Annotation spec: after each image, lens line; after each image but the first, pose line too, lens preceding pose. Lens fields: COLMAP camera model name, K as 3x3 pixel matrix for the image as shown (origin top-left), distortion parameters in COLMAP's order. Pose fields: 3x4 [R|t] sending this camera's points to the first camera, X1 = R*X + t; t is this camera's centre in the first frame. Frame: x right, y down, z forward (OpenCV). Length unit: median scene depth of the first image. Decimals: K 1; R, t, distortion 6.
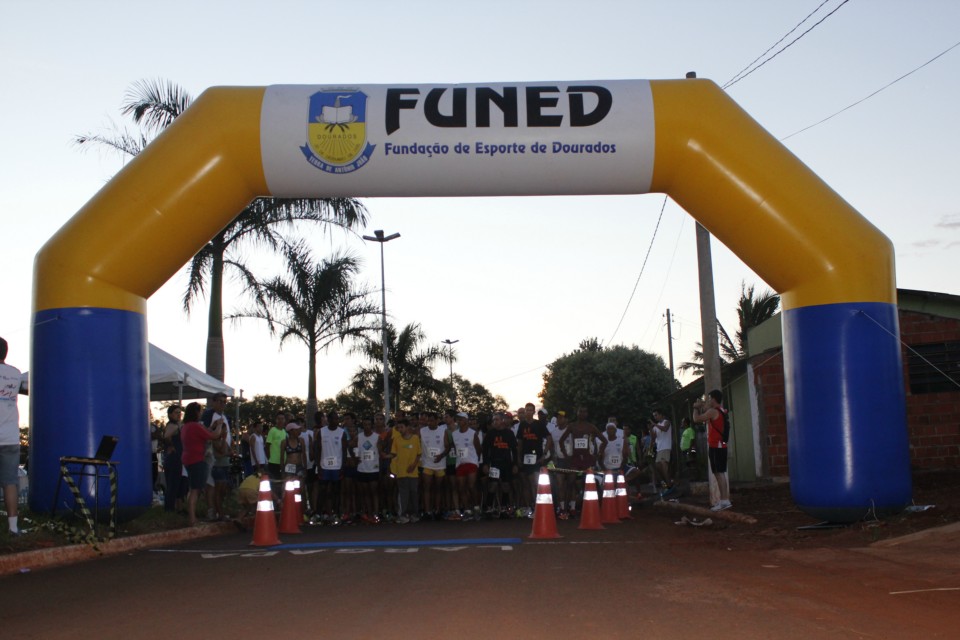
lens RADIAL K [[1011.9, 0, 488.9], [0, 1011.9, 323.4], [0, 0, 1]] dist [-0.080998, 0.027415]
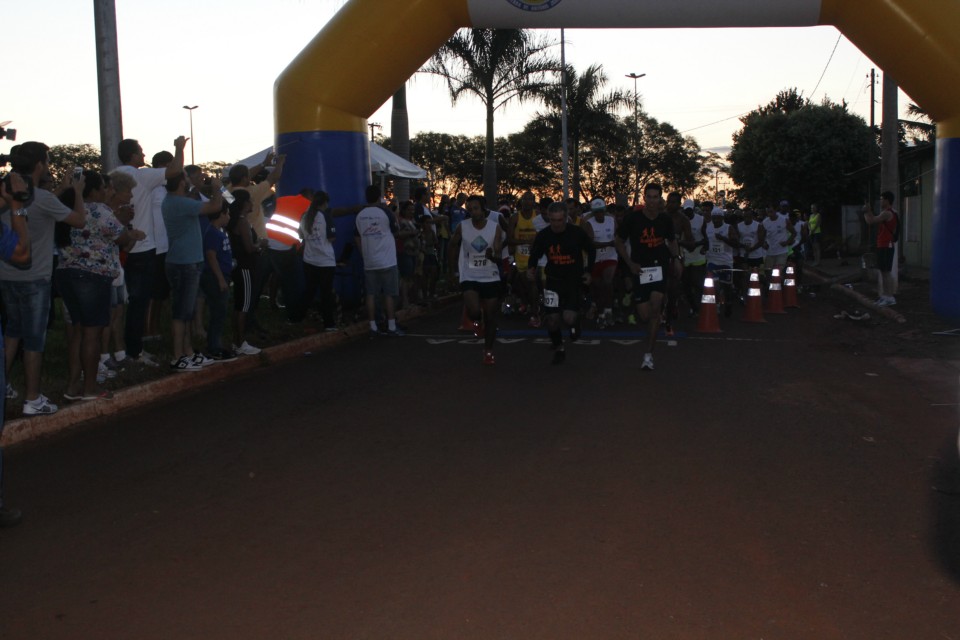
lens RADIAL K [[1176.9, 0, 480.0], [0, 1176.9, 320.0], [0, 0, 1]] dist [-0.079602, 0.070768]
pose [[0.985930, 0.035316, -0.163388, 0.012123], [0.004725, 0.971150, 0.238423, -0.090446], [0.167095, -0.235841, 0.957318, -0.247473]]
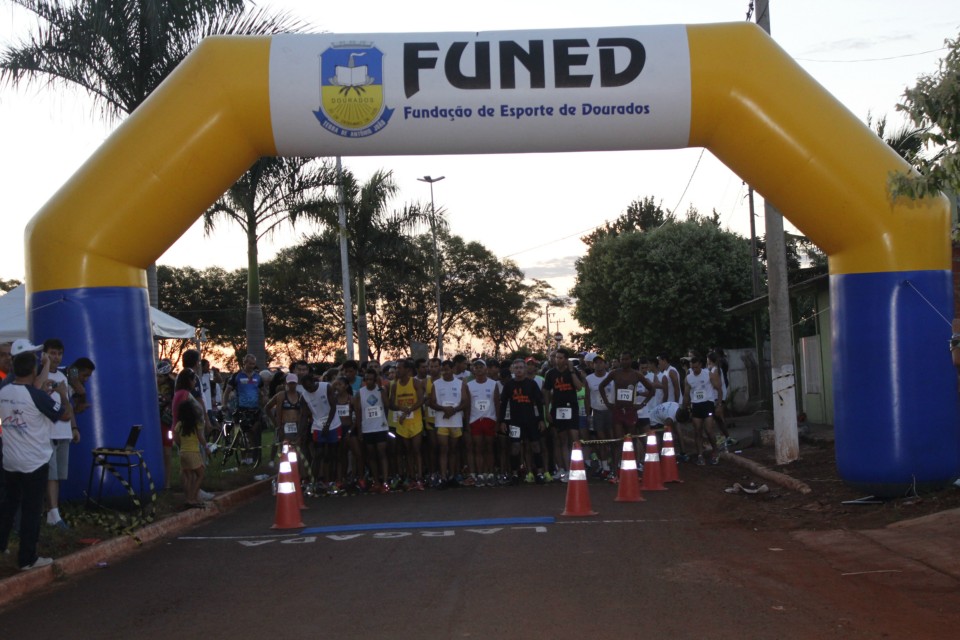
lens RADIAL K [[1723.9, 0, 480.0], [0, 1723.9, 320.0], [0, 0, 1]] dist [0.023866, 0.054472]
pose [[0.999848, -0.016928, -0.004055, -0.020608], [0.017298, 0.992293, 0.122703, -0.125901], [0.001946, -0.122755, 0.992435, -0.439335]]
